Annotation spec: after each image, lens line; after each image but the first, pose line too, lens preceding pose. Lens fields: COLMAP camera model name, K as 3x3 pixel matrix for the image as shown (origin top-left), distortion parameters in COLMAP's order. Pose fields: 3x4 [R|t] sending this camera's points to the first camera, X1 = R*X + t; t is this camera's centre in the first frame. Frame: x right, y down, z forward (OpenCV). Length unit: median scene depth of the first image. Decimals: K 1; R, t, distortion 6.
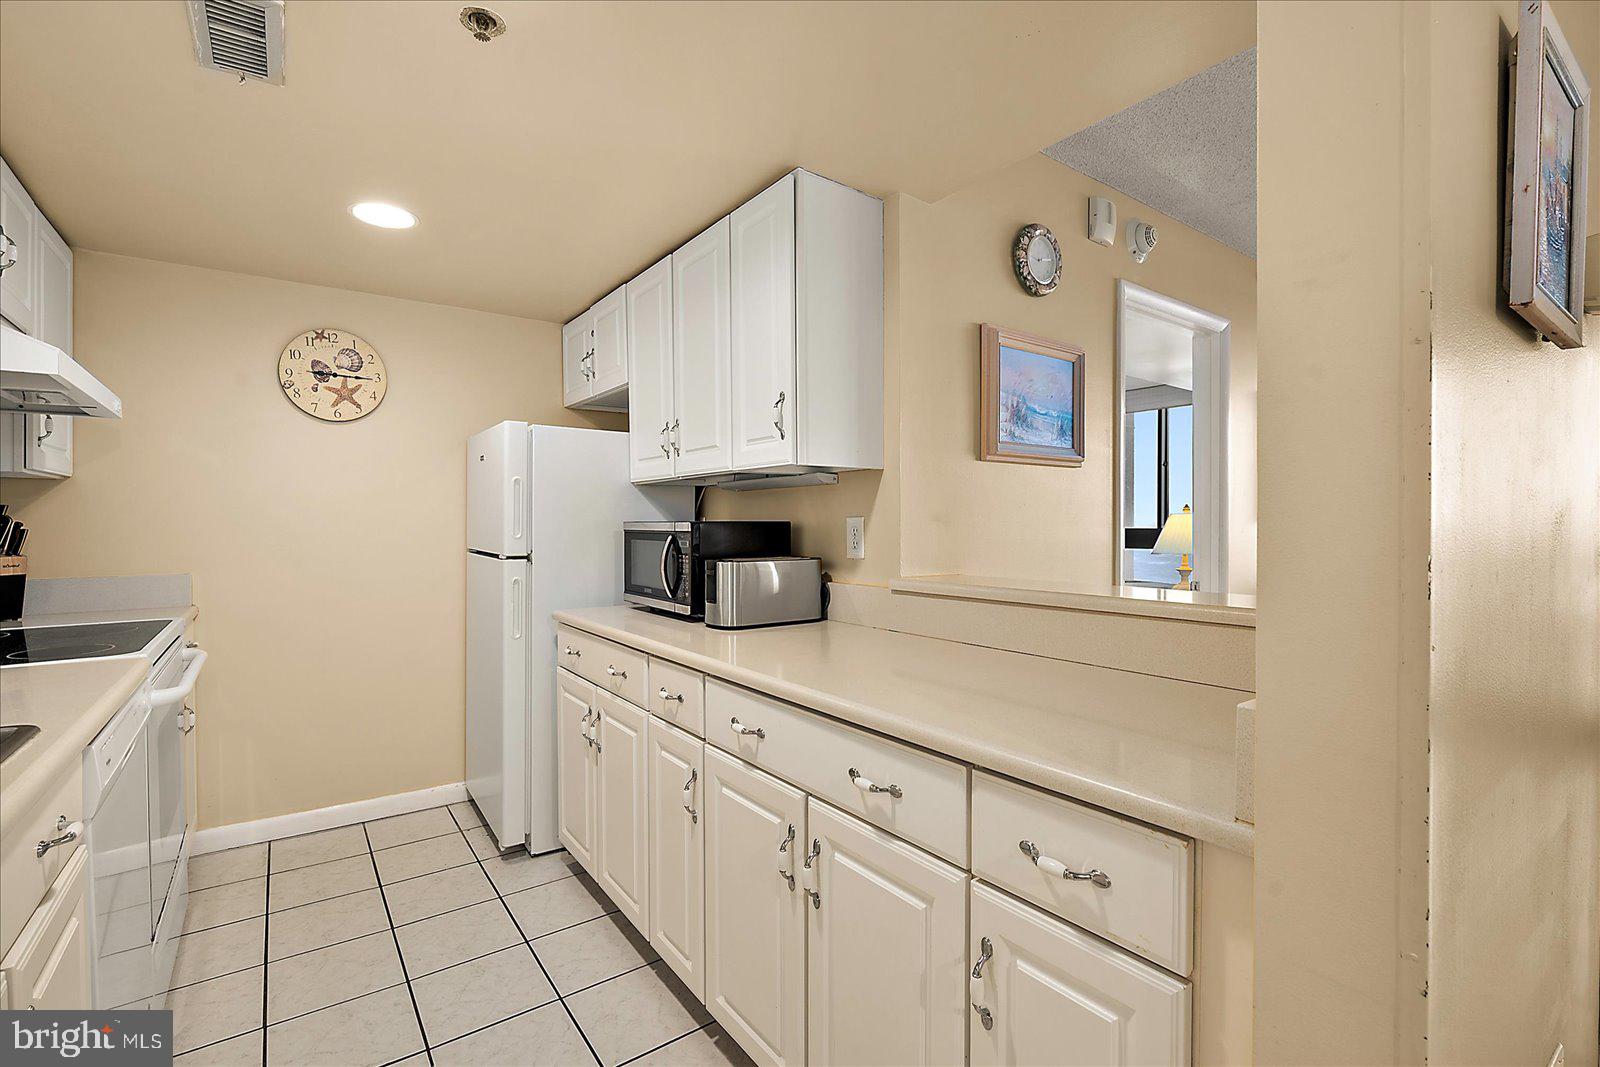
lens RADIAL K [[729.0, 0, 800.0], [0, 729.0, 533.5], [0, 0, 1]] dist [0.001154, -0.000022]
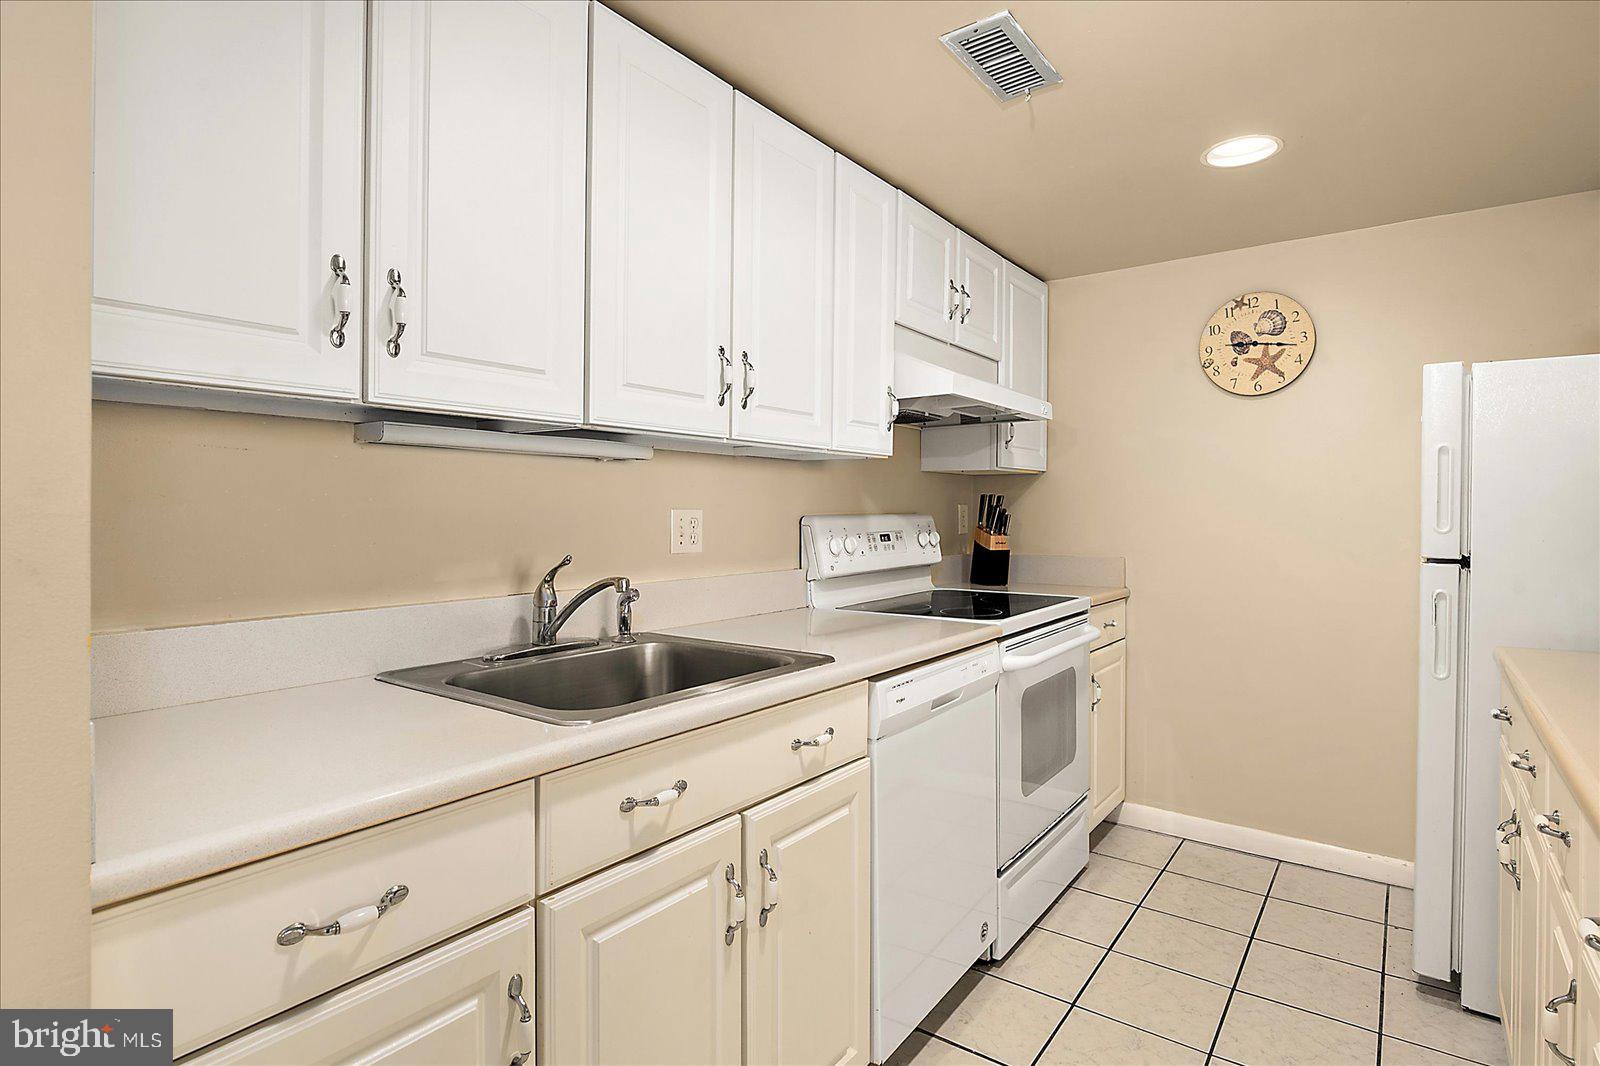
lens RADIAL K [[822.5, 0, 800.0], [0, 822.5, 509.1], [0, 0, 1]] dist [-0.001020, -0.000144]
pose [[0.307921, 0.000645, -0.951412, 0.148988], [-0.014518, 0.999887, -0.004021, -0.003324], [0.951301, 0.015050, 0.307895, 0.169177]]
